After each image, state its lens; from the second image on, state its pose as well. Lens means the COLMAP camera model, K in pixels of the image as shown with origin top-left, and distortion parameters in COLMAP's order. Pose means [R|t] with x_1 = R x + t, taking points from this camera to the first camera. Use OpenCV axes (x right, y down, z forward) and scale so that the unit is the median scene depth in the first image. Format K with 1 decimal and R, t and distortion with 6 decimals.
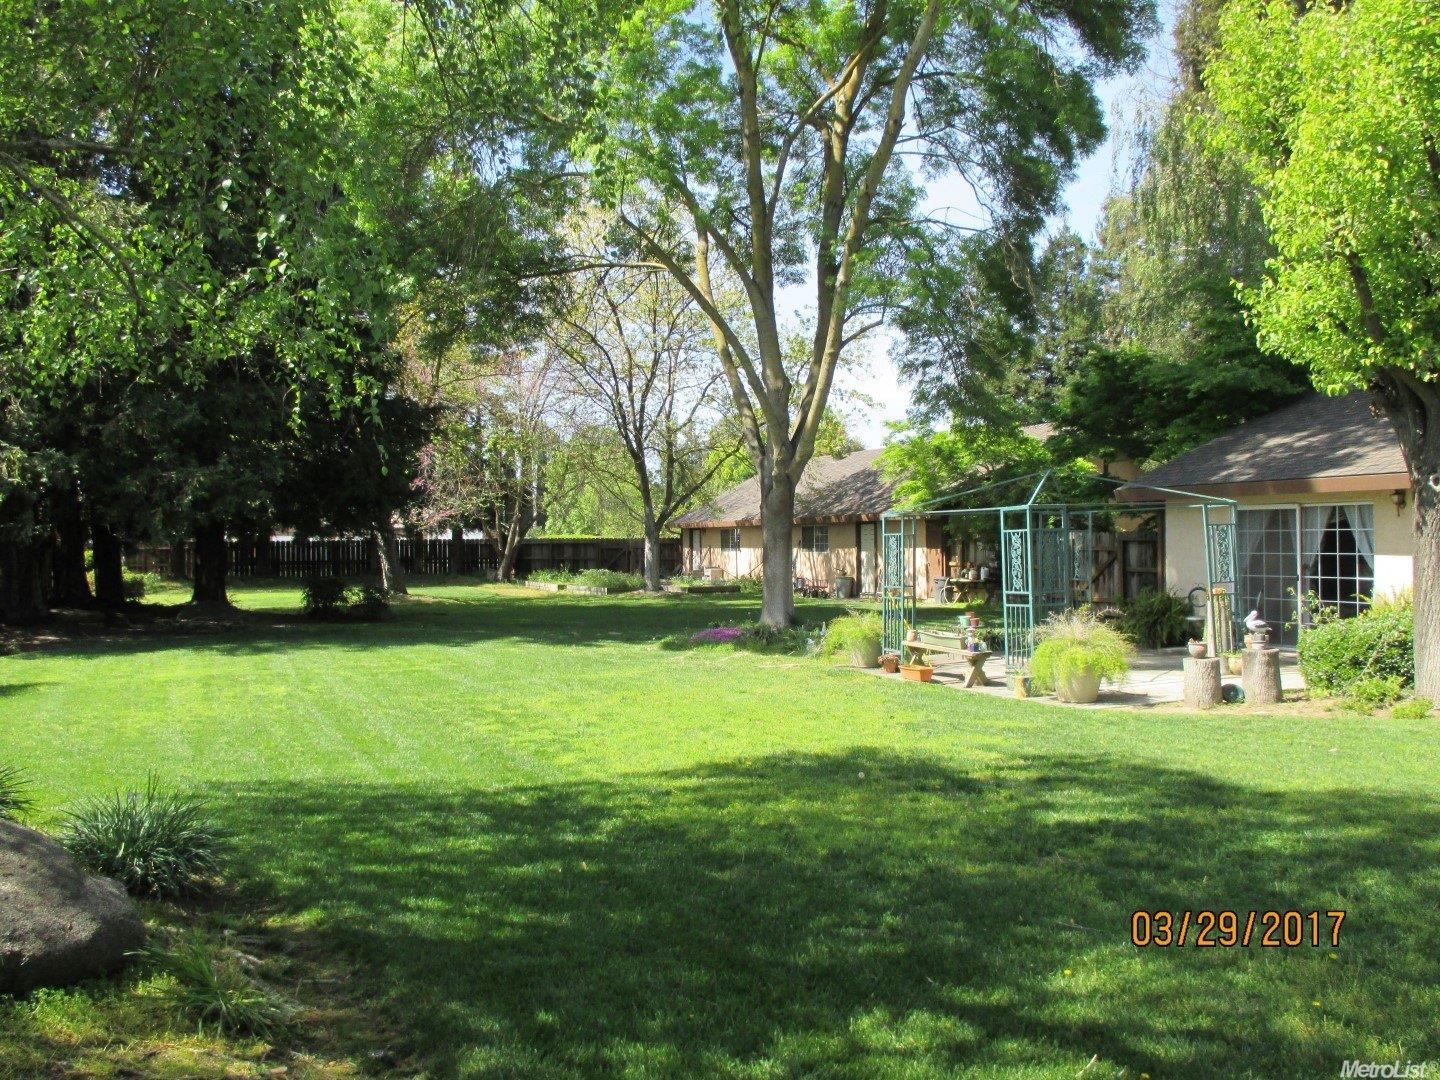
lens RADIAL K [[1189.0, 0, 727.9], [0, 1189.0, 513.6], [0, 0, 1]] dist [-0.029742, 0.004324]
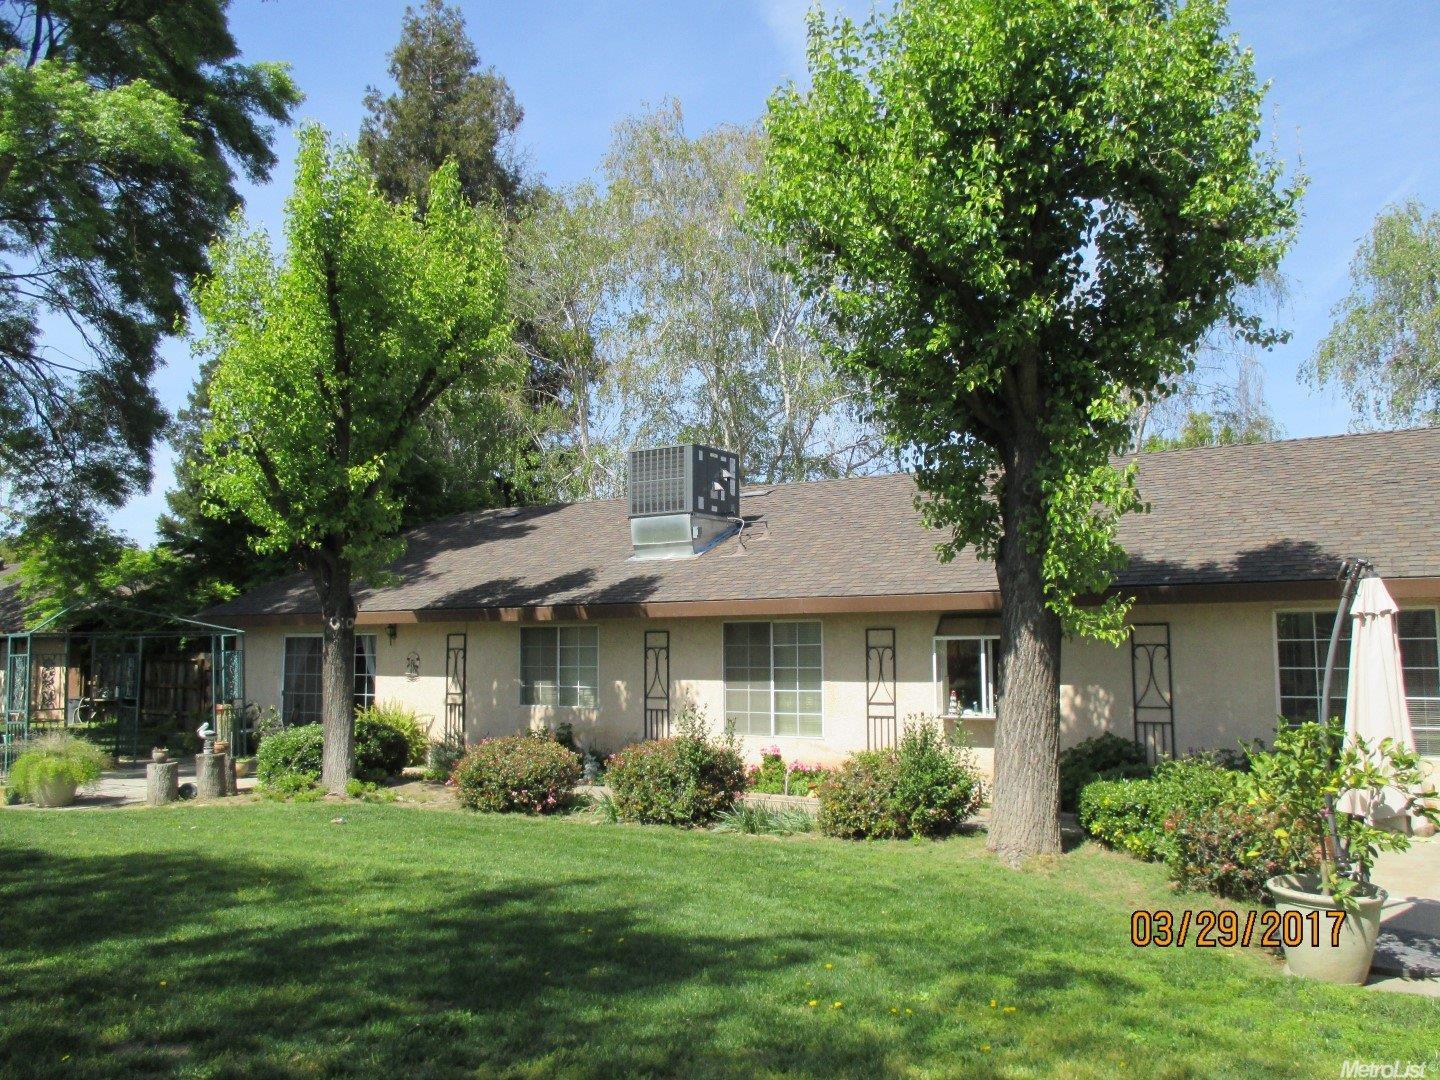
lens RADIAL K [[1189.0, 0, 727.9], [0, 1189.0, 513.6], [0, 0, 1]] dist [-0.029742, 0.004324]
pose [[0.827072, 0.070184, 0.557697, 0.164754], [-0.015386, 0.994629, -0.102353, -0.014973], [-0.561886, 0.076073, 0.823710, -0.297684]]
